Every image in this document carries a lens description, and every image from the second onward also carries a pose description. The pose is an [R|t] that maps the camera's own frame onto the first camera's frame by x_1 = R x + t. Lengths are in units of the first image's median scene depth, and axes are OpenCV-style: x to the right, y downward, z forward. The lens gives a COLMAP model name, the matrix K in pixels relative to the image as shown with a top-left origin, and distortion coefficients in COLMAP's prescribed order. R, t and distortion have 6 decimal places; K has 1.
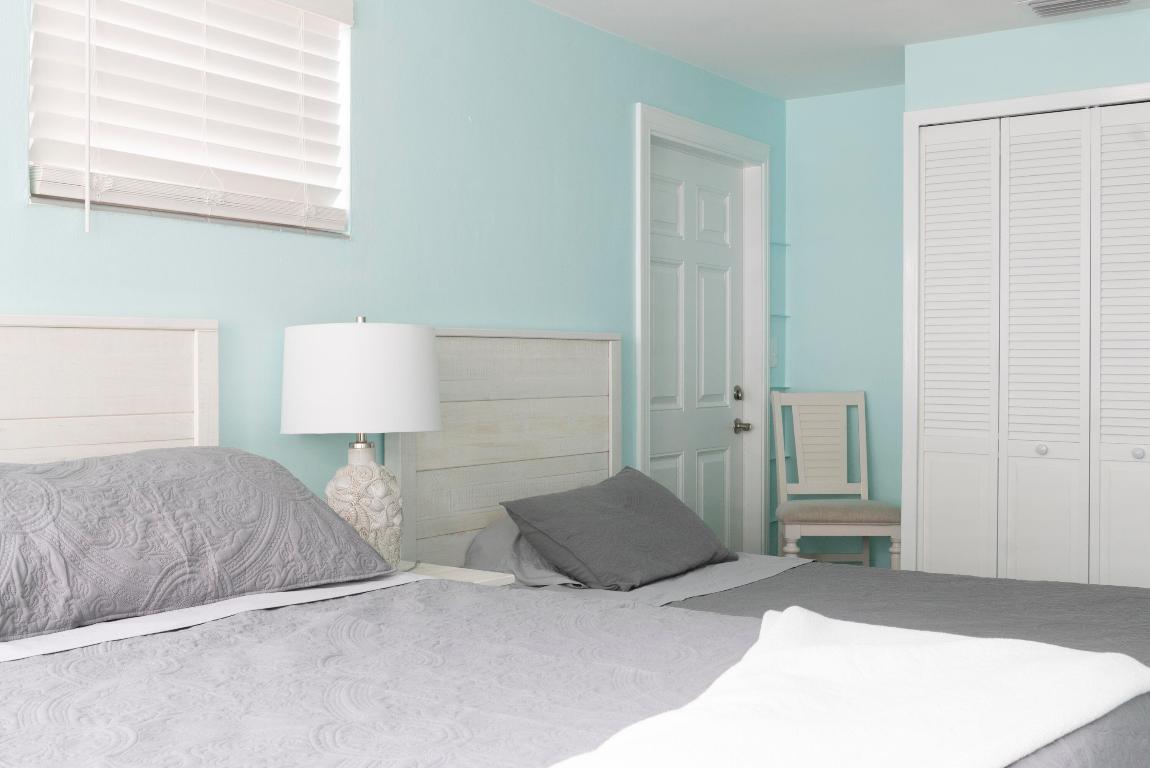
lens RADIAL K [[1246.1, 0, 573.6], [0, 1246.1, 345.5], [0, 0, 1]] dist [0.014539, 0.014872]
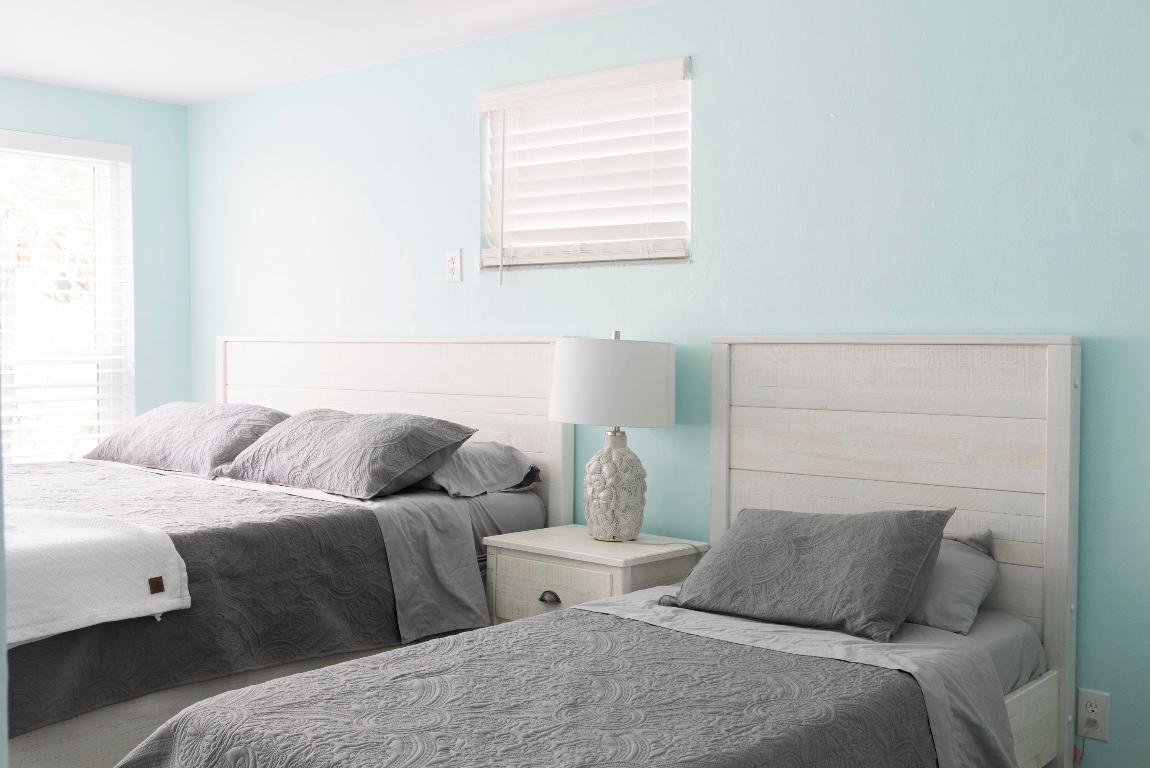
lens RADIAL K [[1226.9, 0, 575.0], [0, 1226.9, 384.0], [0, 0, 1]] dist [0.017309, -0.326170]
pose [[-0.076255, 0.038818, -0.996332, 1.146374], [0.011722, 0.999208, 0.038033, -0.018457], [0.997019, -0.008779, -0.076650, 1.139061]]
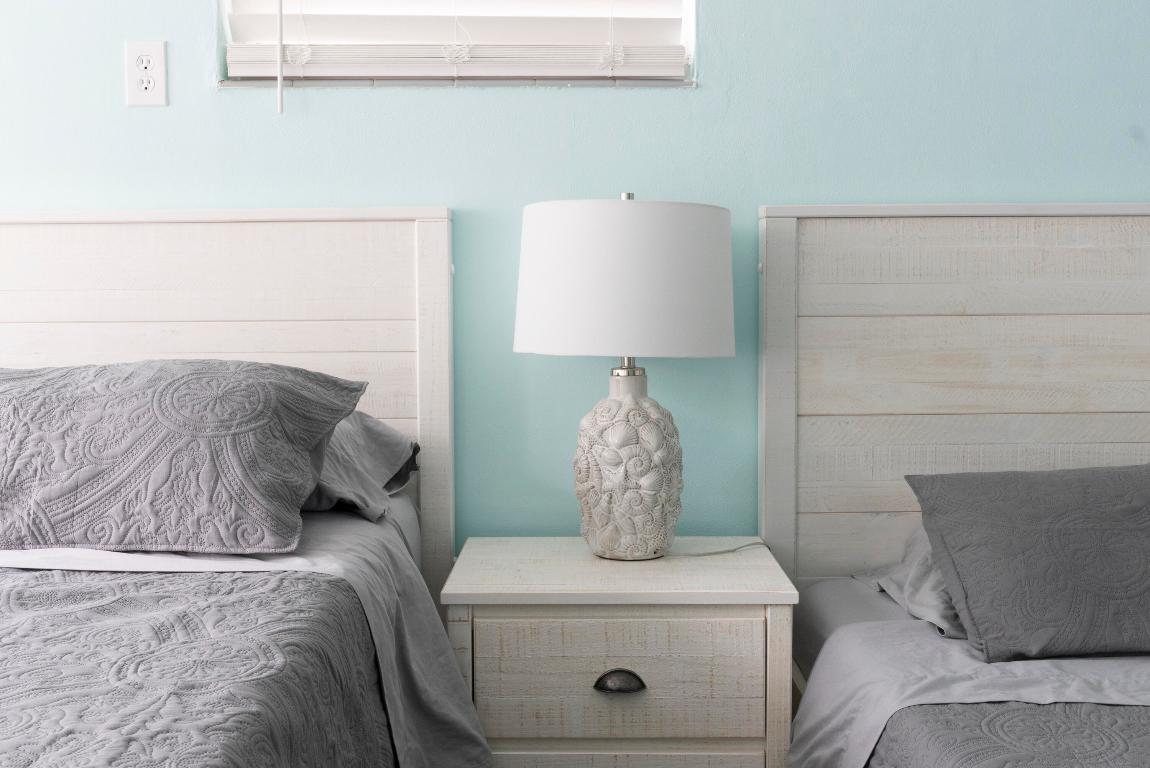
lens RADIAL K [[1219.9, 0, 558.3], [0, 1219.9, 357.7], [0, 0, 1]] dist [-0.026199, -0.003748]
pose [[0.597310, 0.051966, -0.800325, 0.401030], [0.015971, 0.996930, 0.076651, 0.018342], [0.801851, -0.058566, 0.594646, 0.592111]]
